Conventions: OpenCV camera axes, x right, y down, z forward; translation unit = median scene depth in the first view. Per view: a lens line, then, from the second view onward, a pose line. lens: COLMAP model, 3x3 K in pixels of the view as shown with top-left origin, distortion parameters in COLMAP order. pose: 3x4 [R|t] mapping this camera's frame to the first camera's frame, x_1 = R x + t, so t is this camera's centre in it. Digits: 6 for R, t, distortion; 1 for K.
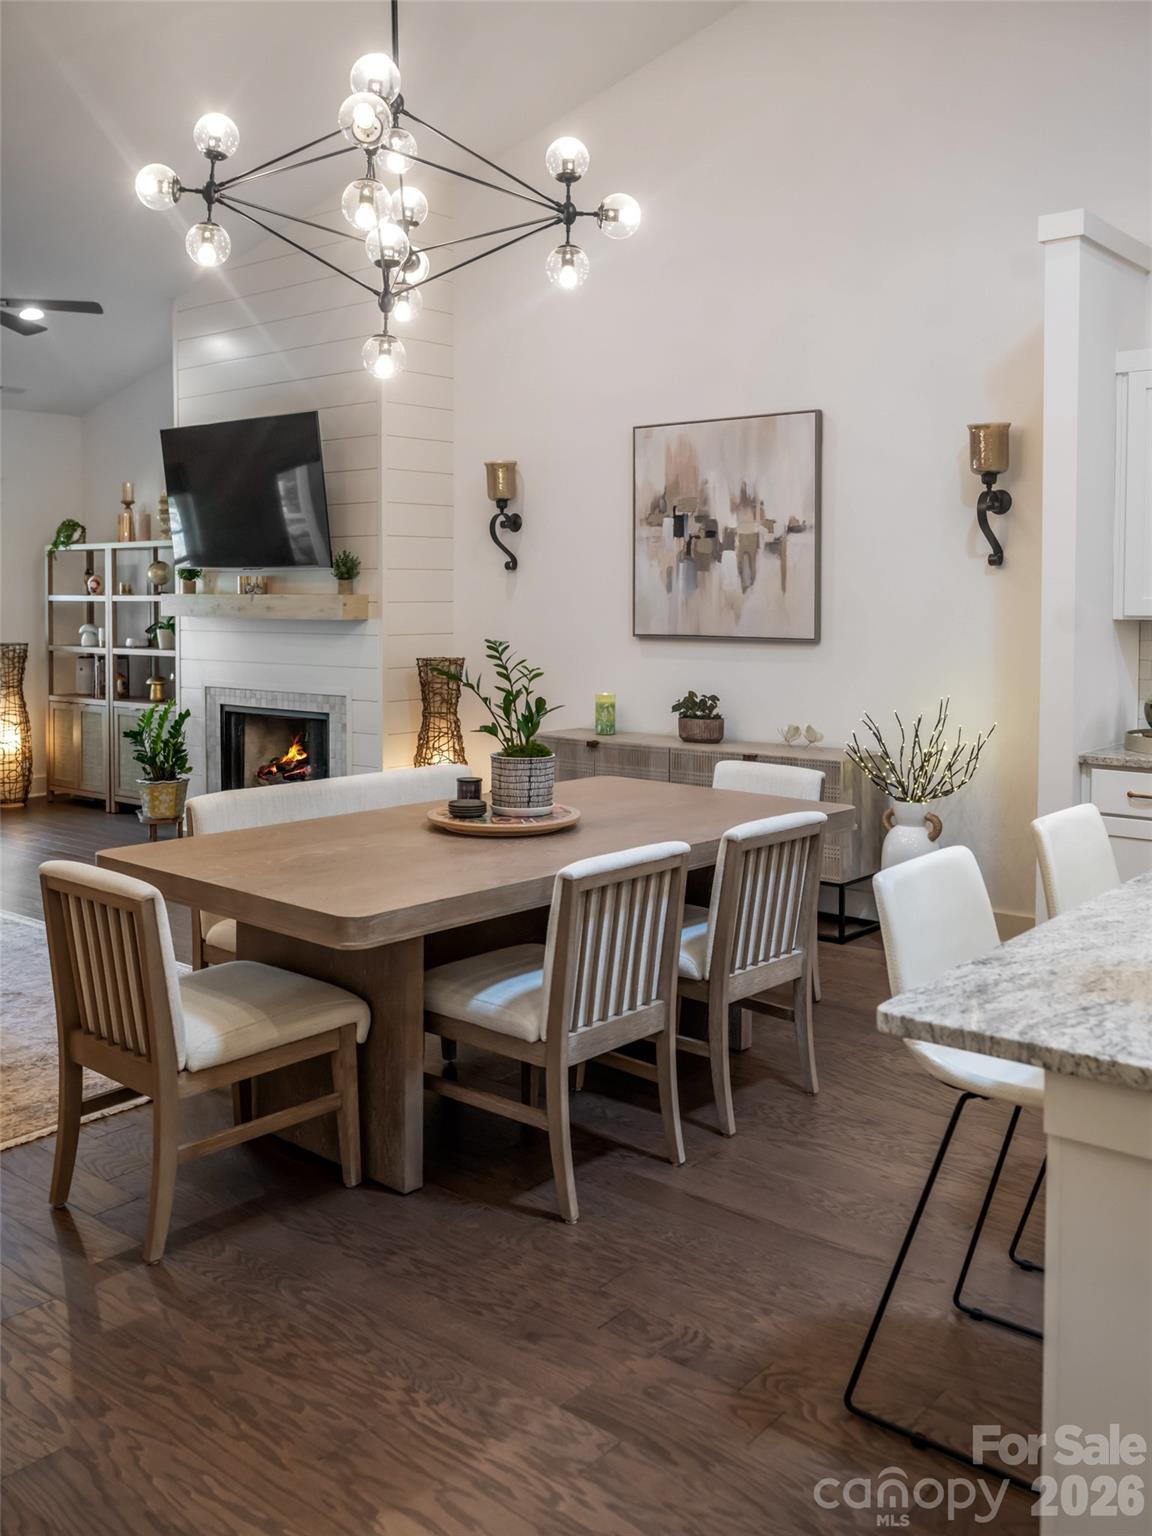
lens RADIAL K [[1360.9, 0, 575.1], [0, 1360.9, 633.9], [0, 0, 1]] dist [-0.020147, 0.001435]
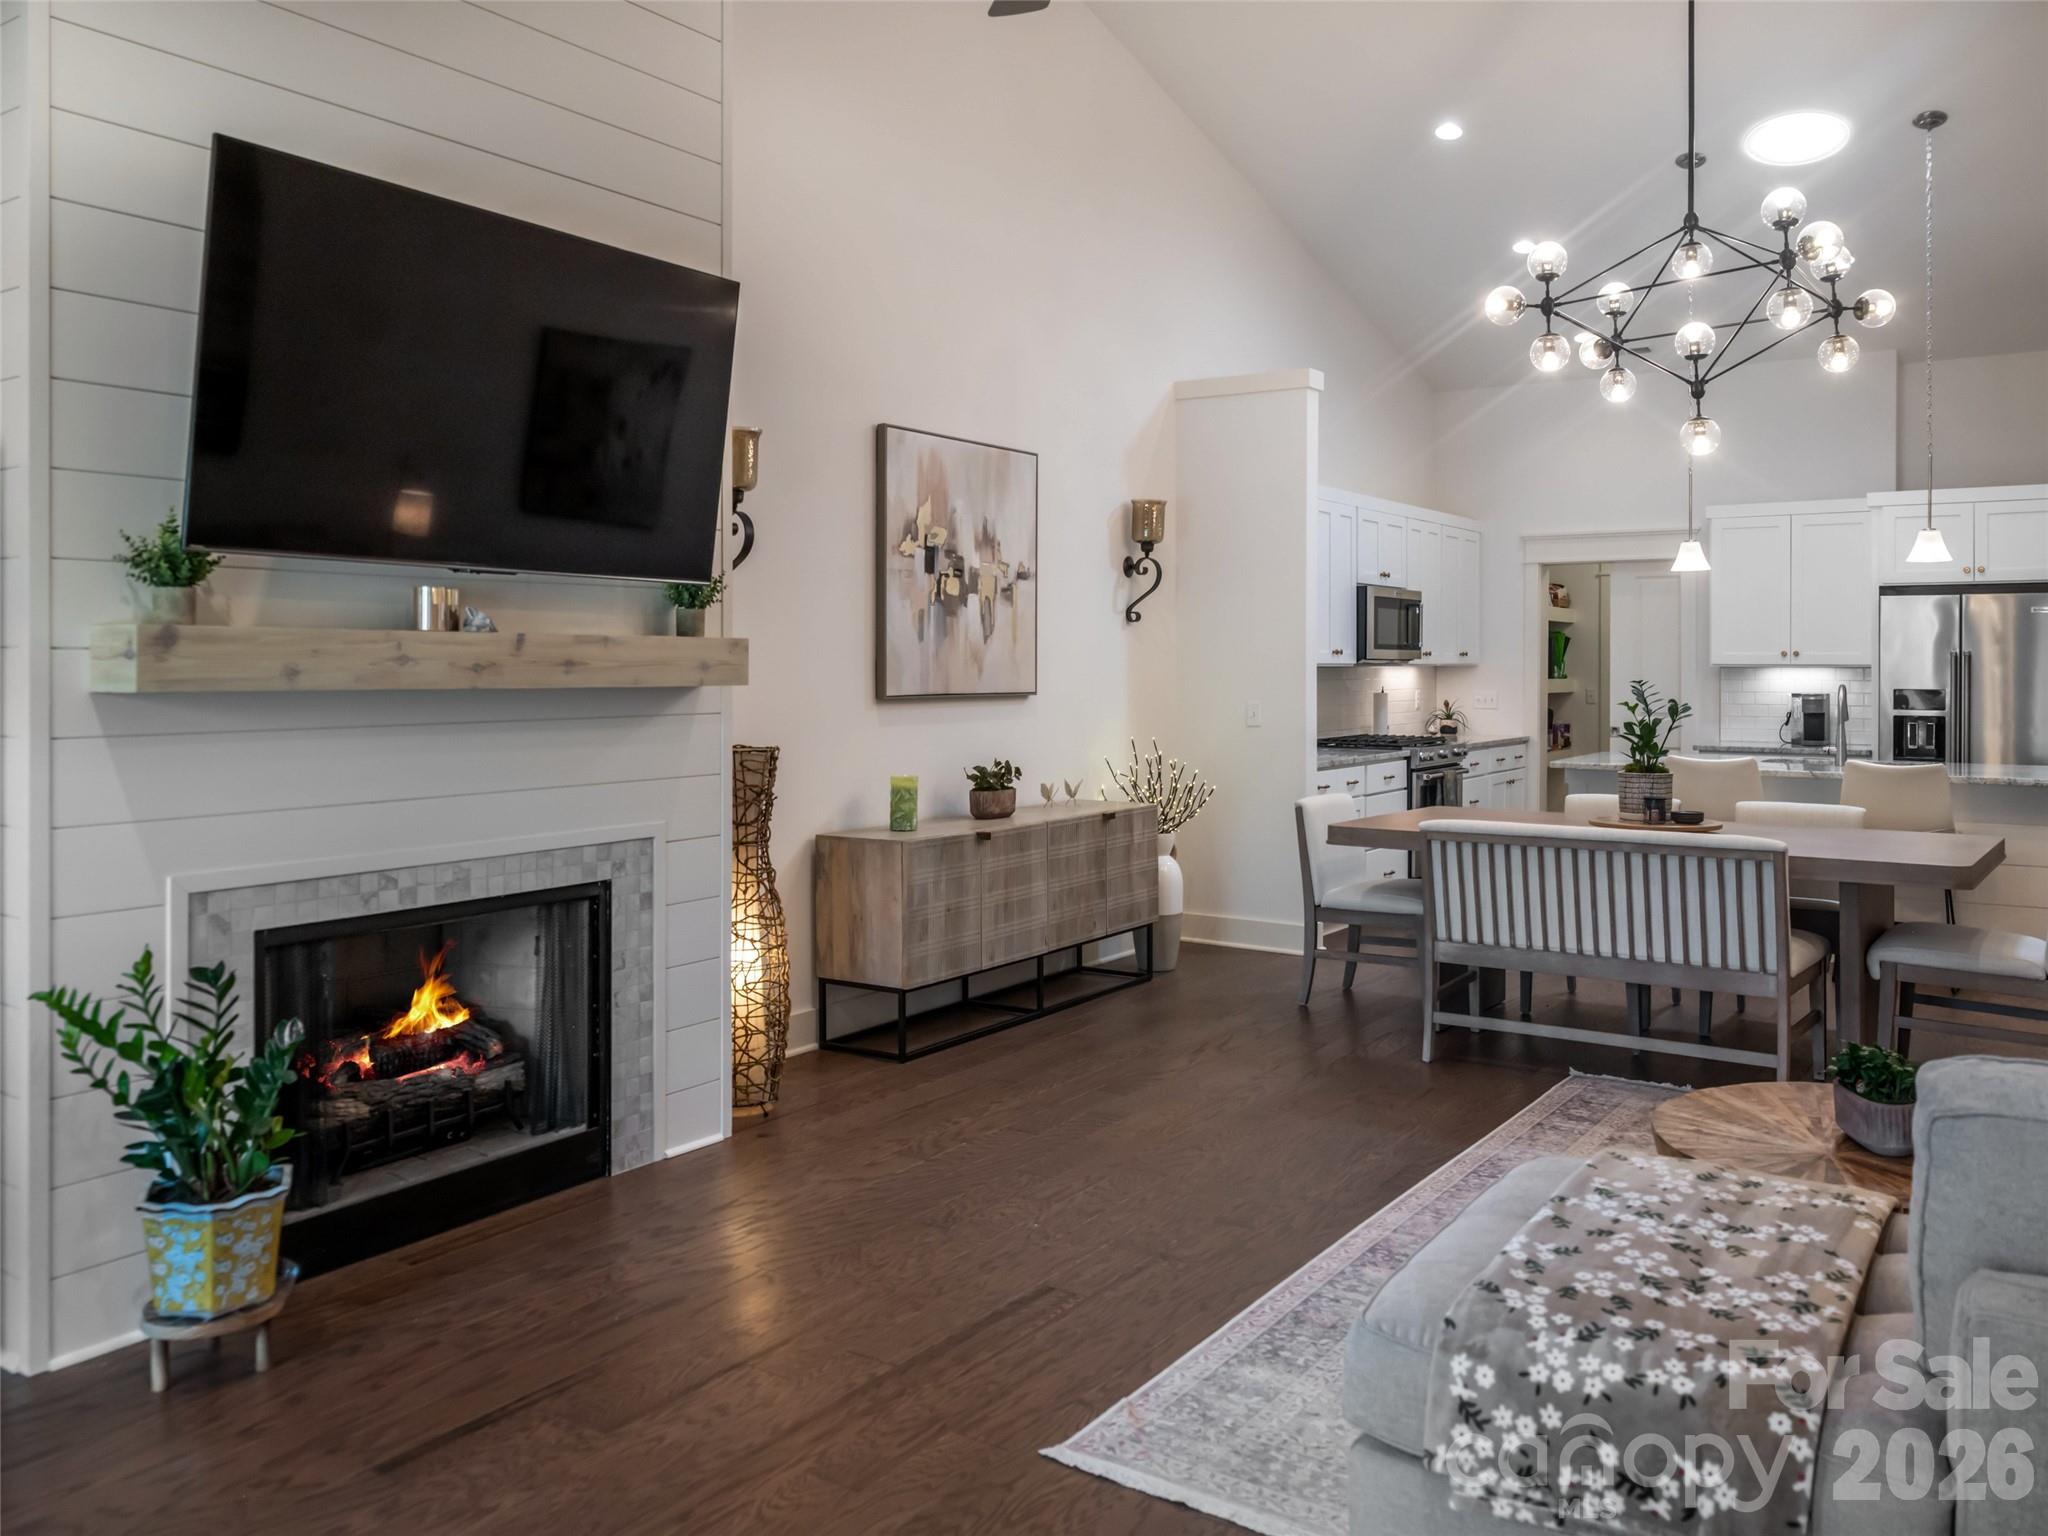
lens RADIAL K [[1597.3, 0, 1025.4], [0, 1597.3, 659.0], [0, 0, 1]] dist [-0.002998, 0.010406]
pose [[-0.095066, 0.001491, 0.995470, -0.903779], [0.026425, 0.999650, 0.001026, -0.020318], [-0.995120, 0.026403, -0.095073, 1.071034]]
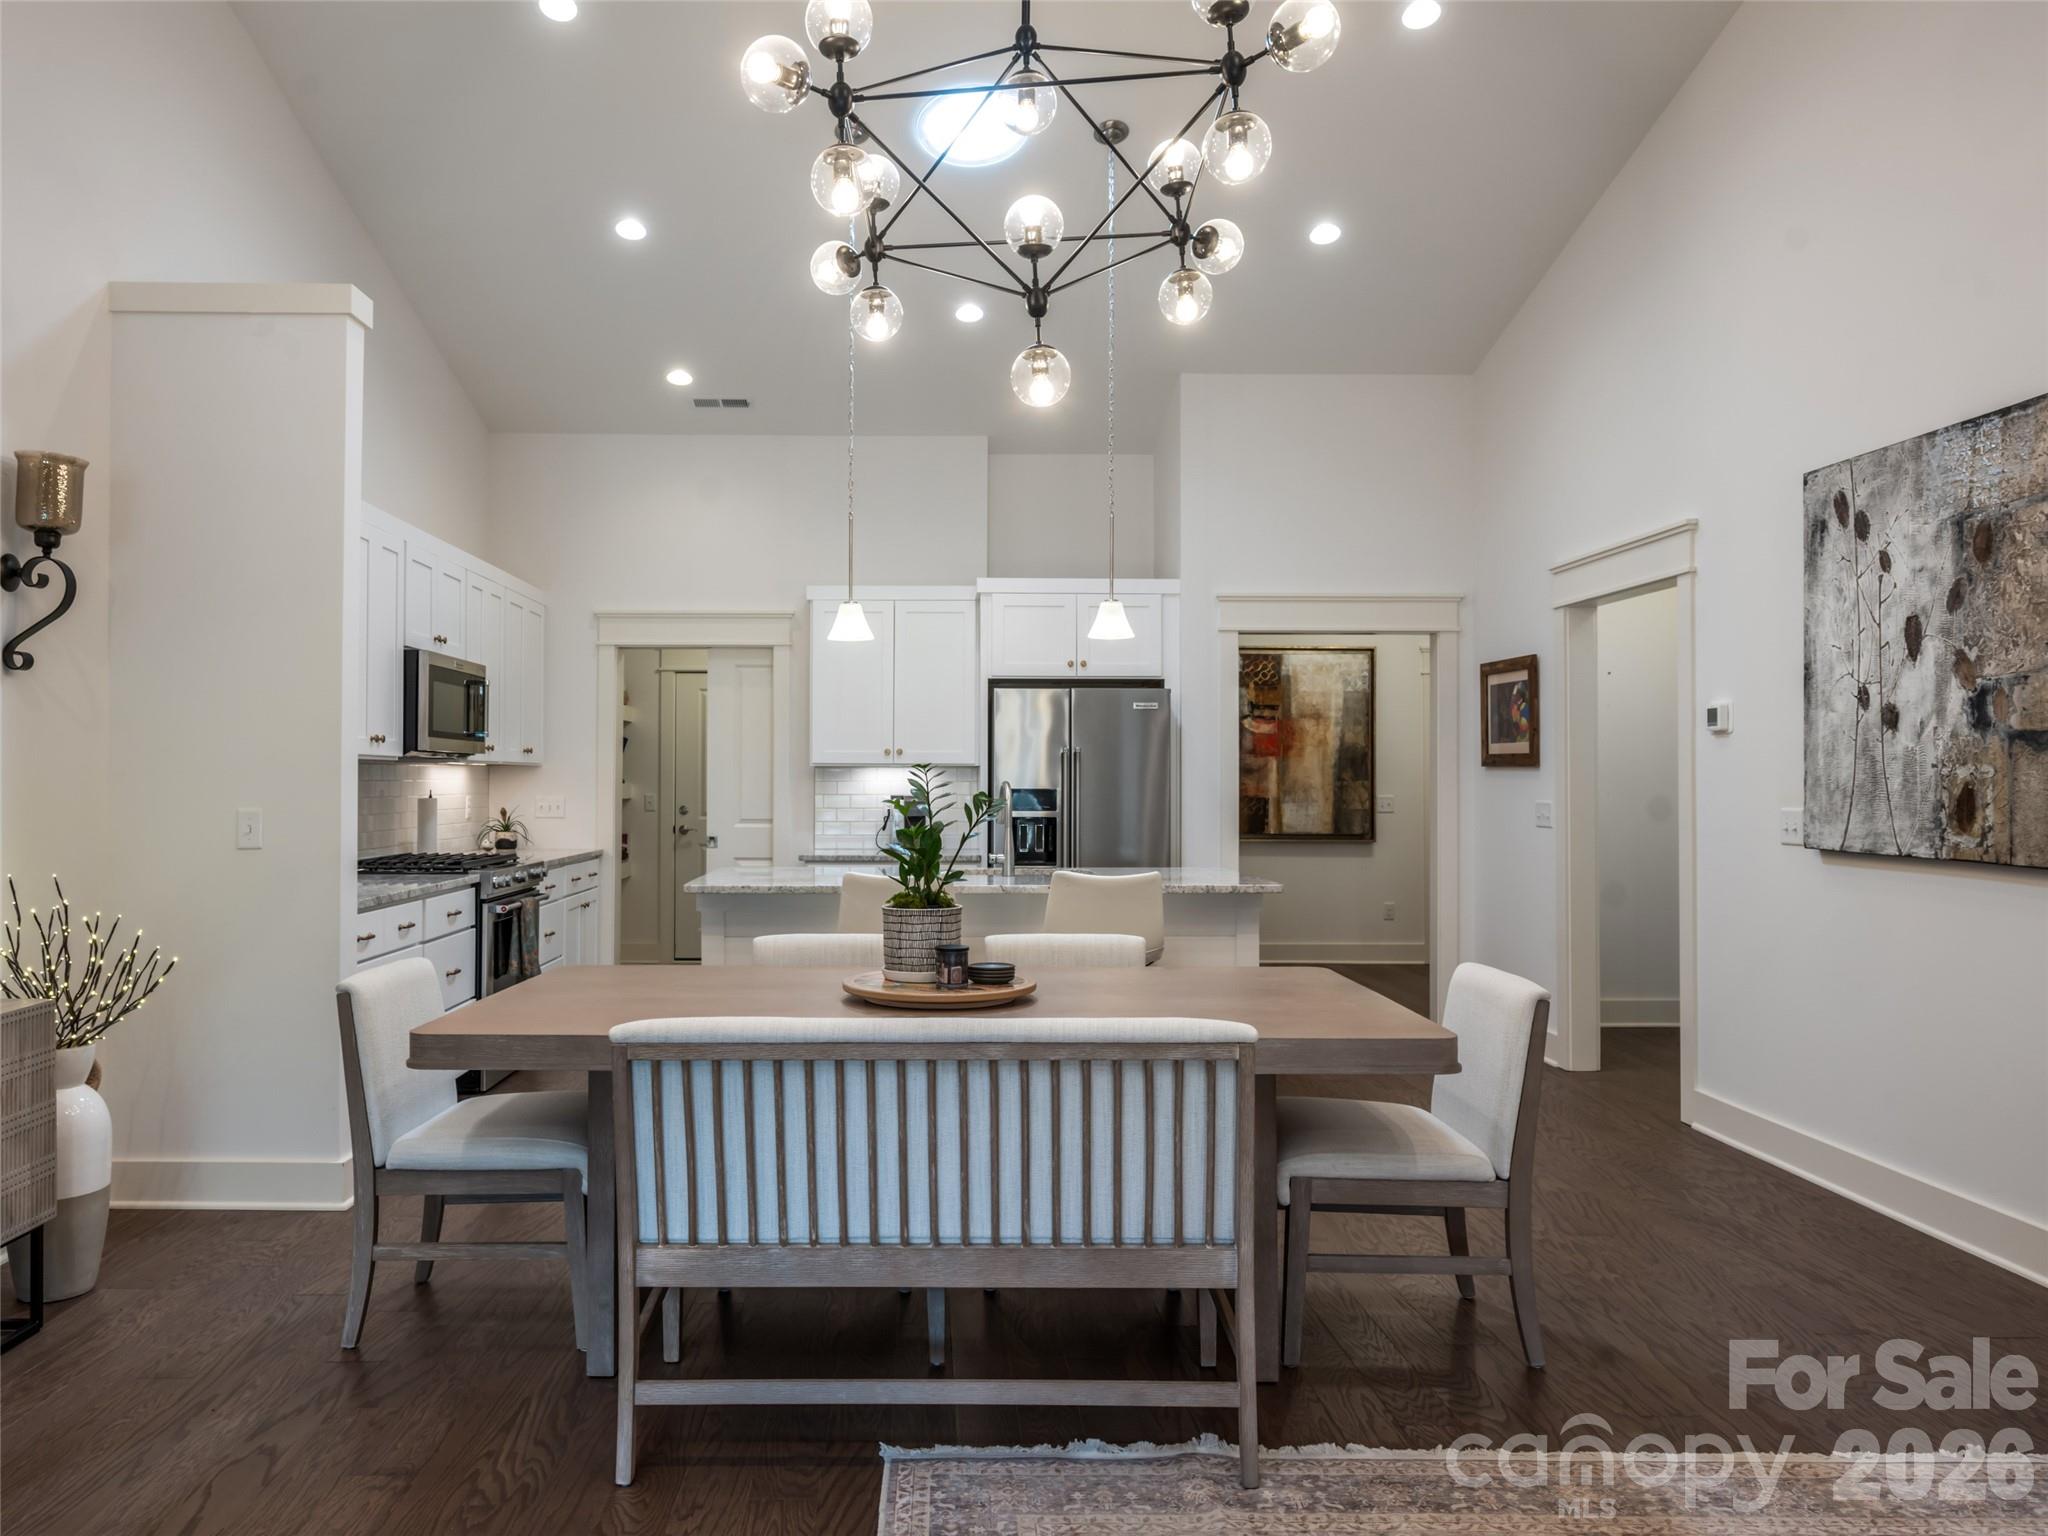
lens RADIAL K [[1410.1, 0, 935.5], [0, 1410.1, 761.9], [0, 0, 1]] dist [-0.003487, 0.005111]
pose [[-0.645003, 0.009032, 0.764127, -0.428640], [0.019397, 0.999801, 0.004556, -0.001003], [-0.763934, 0.017760, -0.645050, 0.965380]]
